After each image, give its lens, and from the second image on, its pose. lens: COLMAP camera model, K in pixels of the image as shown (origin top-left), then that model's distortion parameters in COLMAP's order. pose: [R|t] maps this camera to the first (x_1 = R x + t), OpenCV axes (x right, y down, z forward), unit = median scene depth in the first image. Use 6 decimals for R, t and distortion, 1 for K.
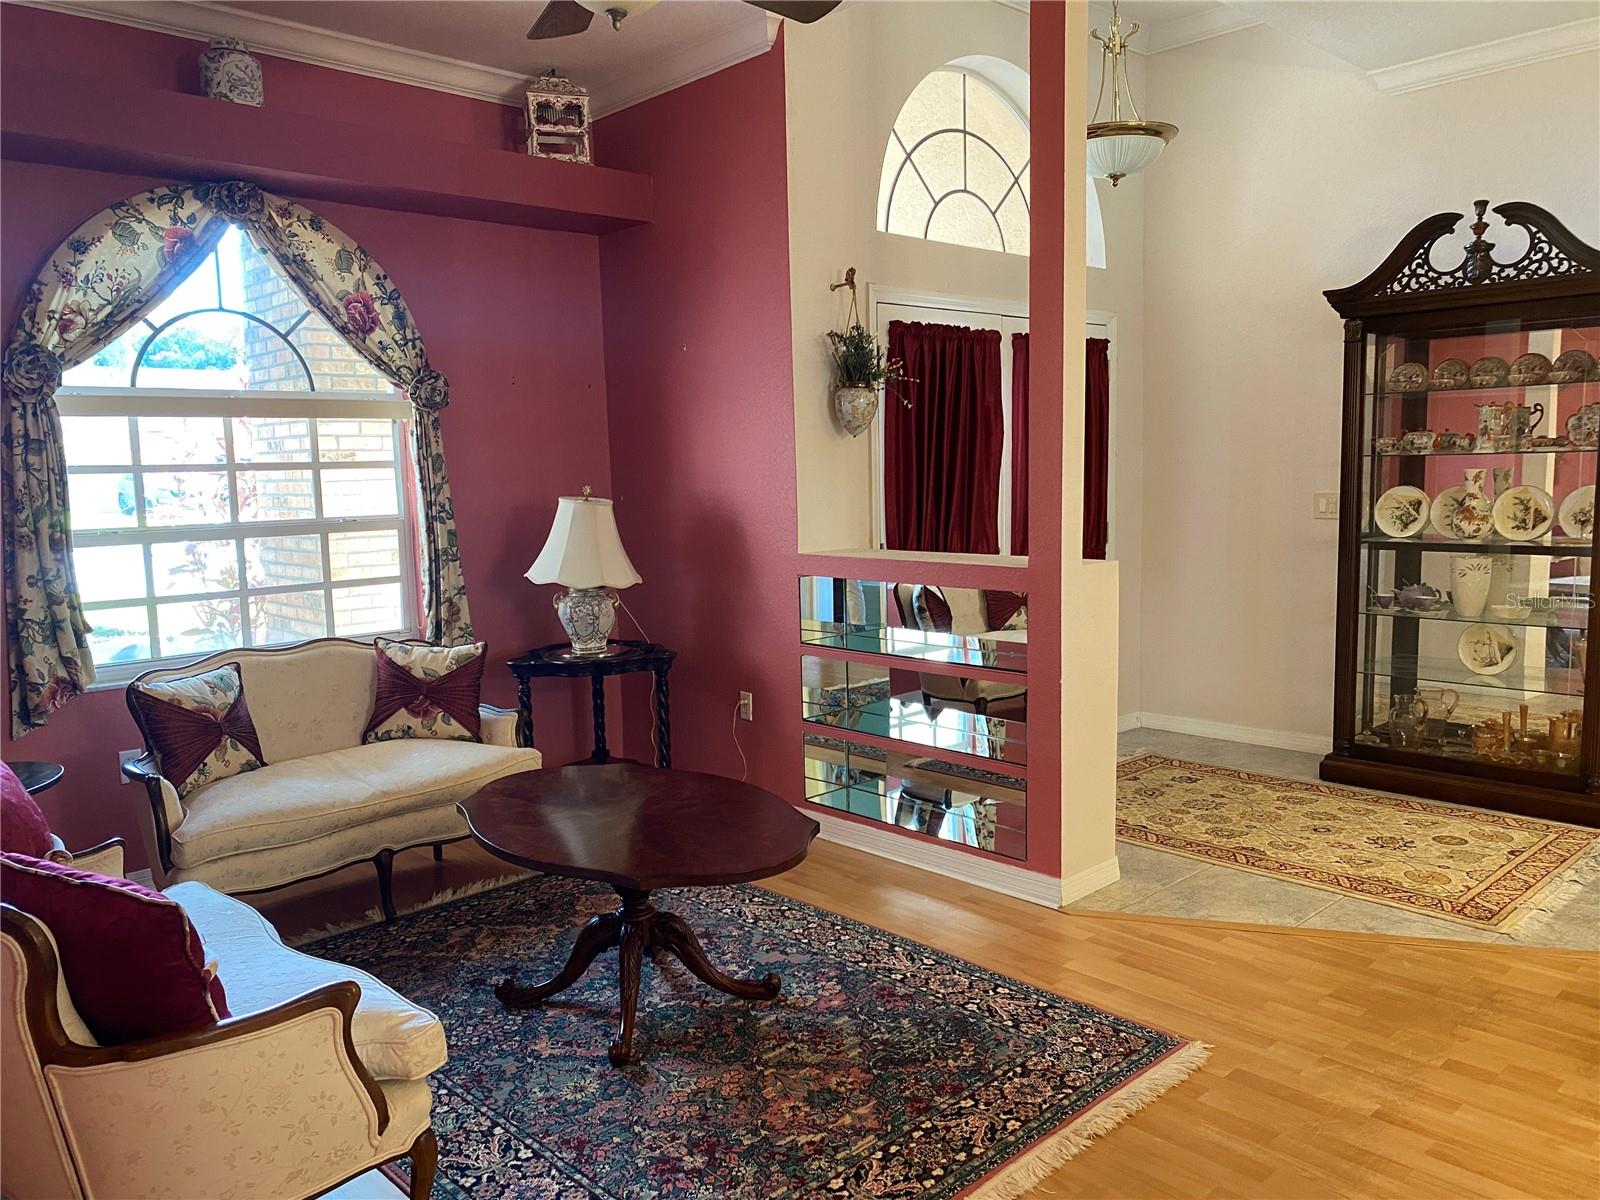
lens RADIAL K [[1210.5, 0, 798.5], [0, 1210.5, 594.9], [0, 0, 1]] dist [0.000957, -0.000986]
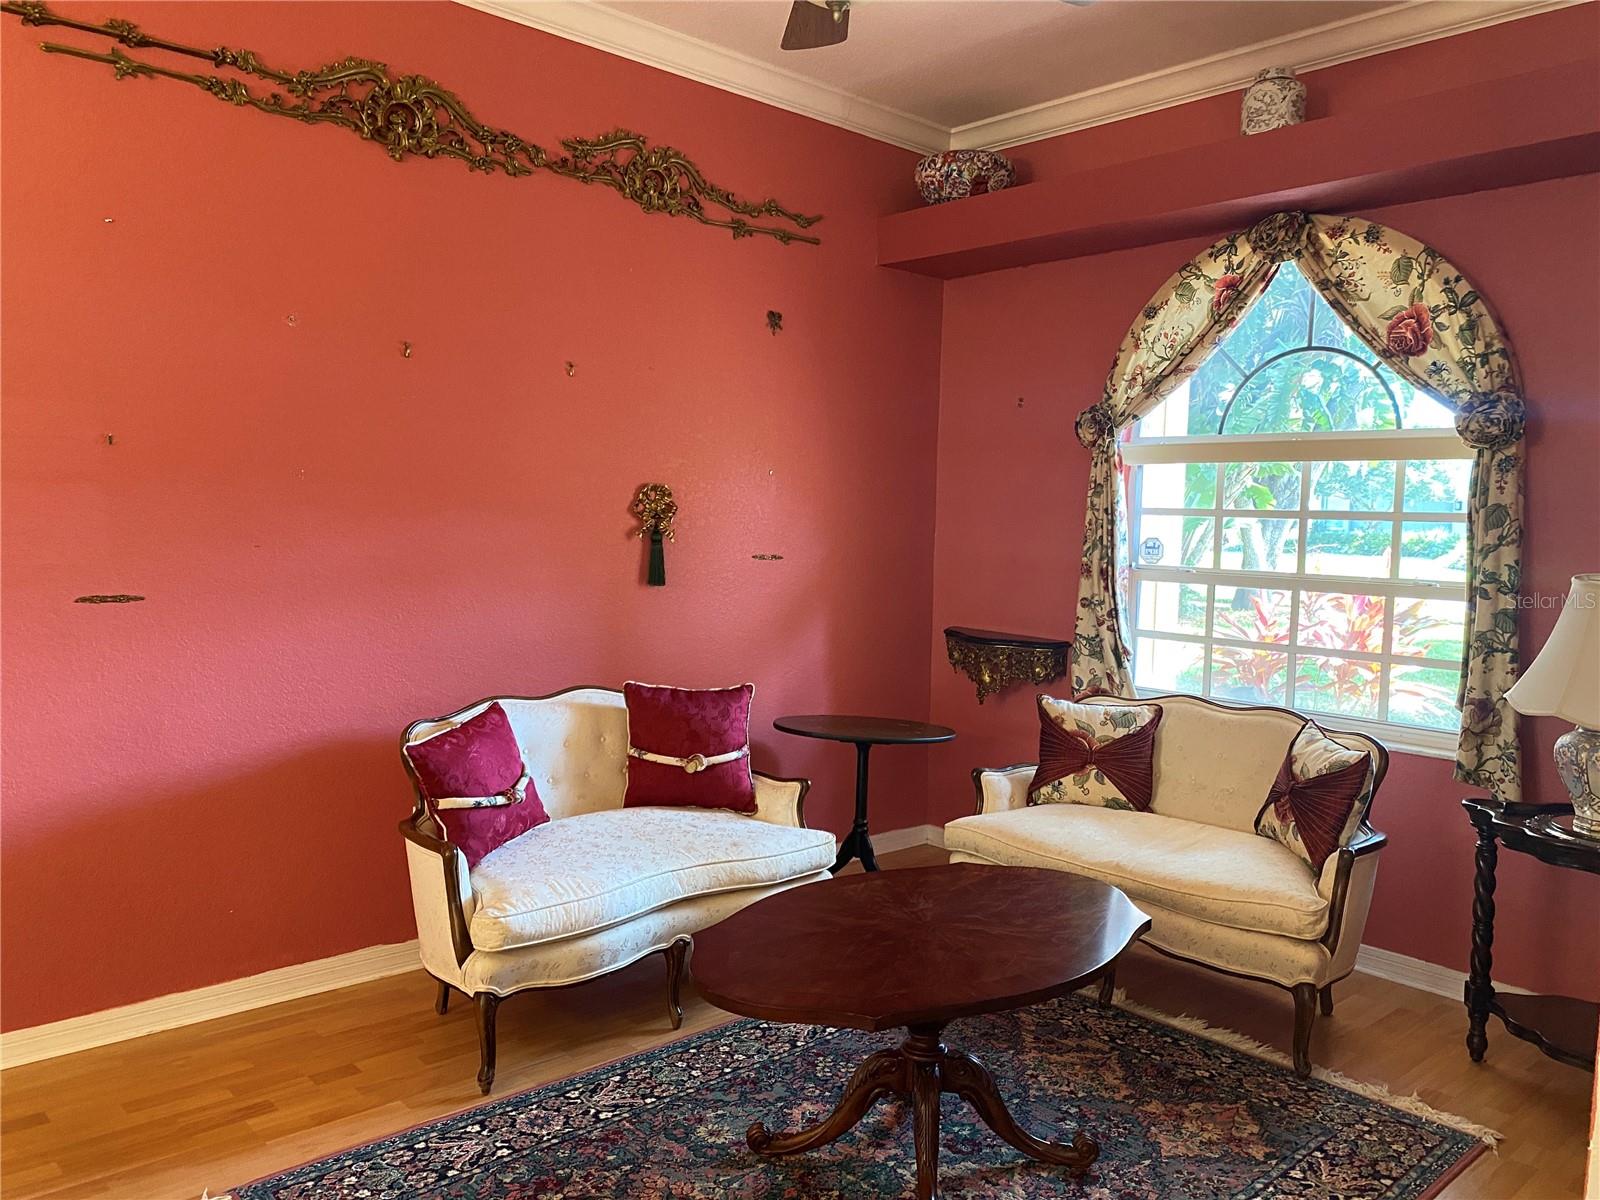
lens RADIAL K [[1208.4, 0, 805.8], [0, 1208.4, 576.6], [0, 0, 1]] dist [0.030805, -0.027757]
pose [[-0.011434, 0.073205, -0.997251, 0.531692], [-0.136869, 0.987815, 0.074082, -0.083735], [0.990523, 0.137340, -0.001275, 0.700591]]
